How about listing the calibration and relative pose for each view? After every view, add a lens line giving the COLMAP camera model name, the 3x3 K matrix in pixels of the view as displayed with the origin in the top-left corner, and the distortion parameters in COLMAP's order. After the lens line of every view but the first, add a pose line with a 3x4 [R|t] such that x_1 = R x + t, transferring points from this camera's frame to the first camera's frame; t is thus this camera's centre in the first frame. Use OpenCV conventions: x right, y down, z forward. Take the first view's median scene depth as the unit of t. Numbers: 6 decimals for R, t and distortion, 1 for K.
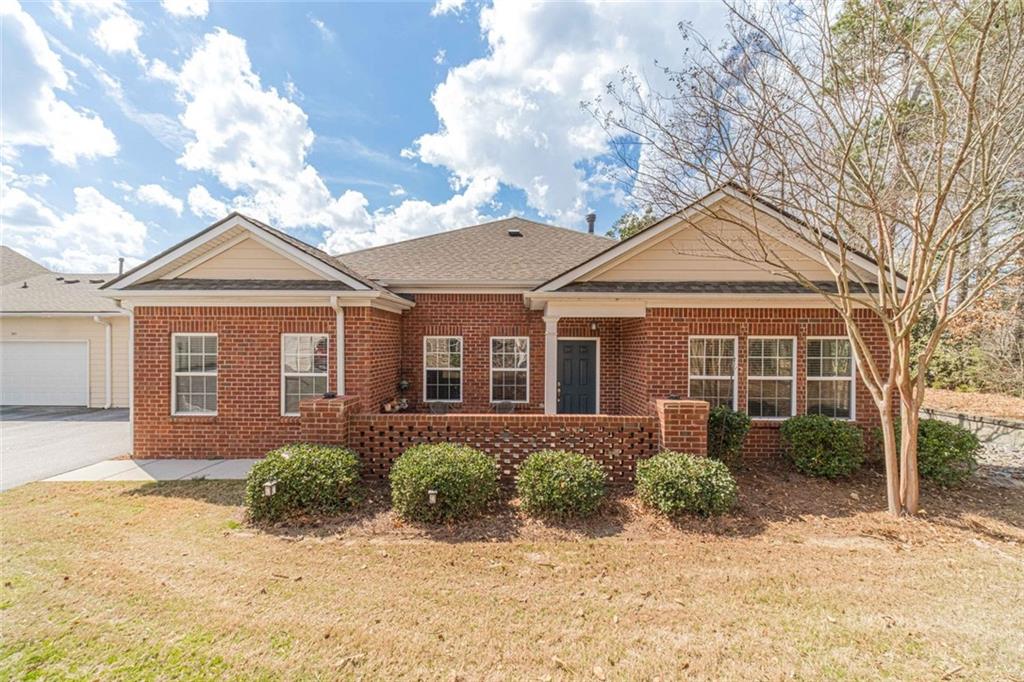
lens RADIAL K [[413.0, 0, 513.6], [0, 413.0, 344.3], [0, 0, 1]] dist [-0.001642, -0.000173]
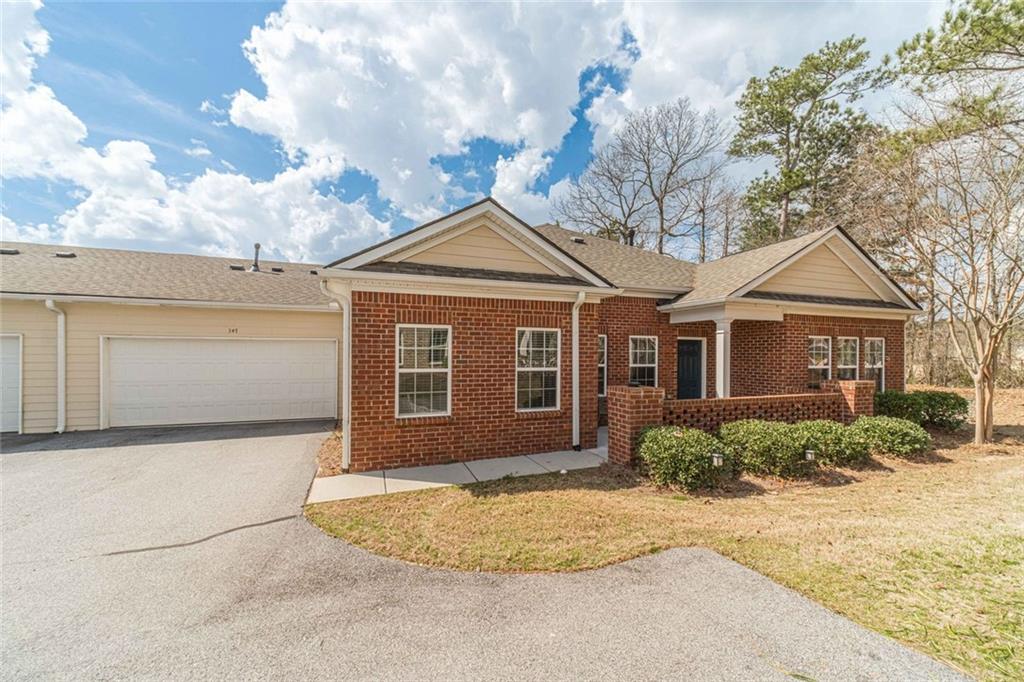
lens RADIAL K [[438.6, 0, 512.3], [0, 438.6, 354.3], [0, 0, 1]] dist [0.001423, -0.000223]
pose [[0.928763, -0.000653, 0.370675, -0.954354], [-0.000946, 0.999991, 0.004133, 0.033036], [-0.370674, -0.004189, 0.928754, 0.047168]]
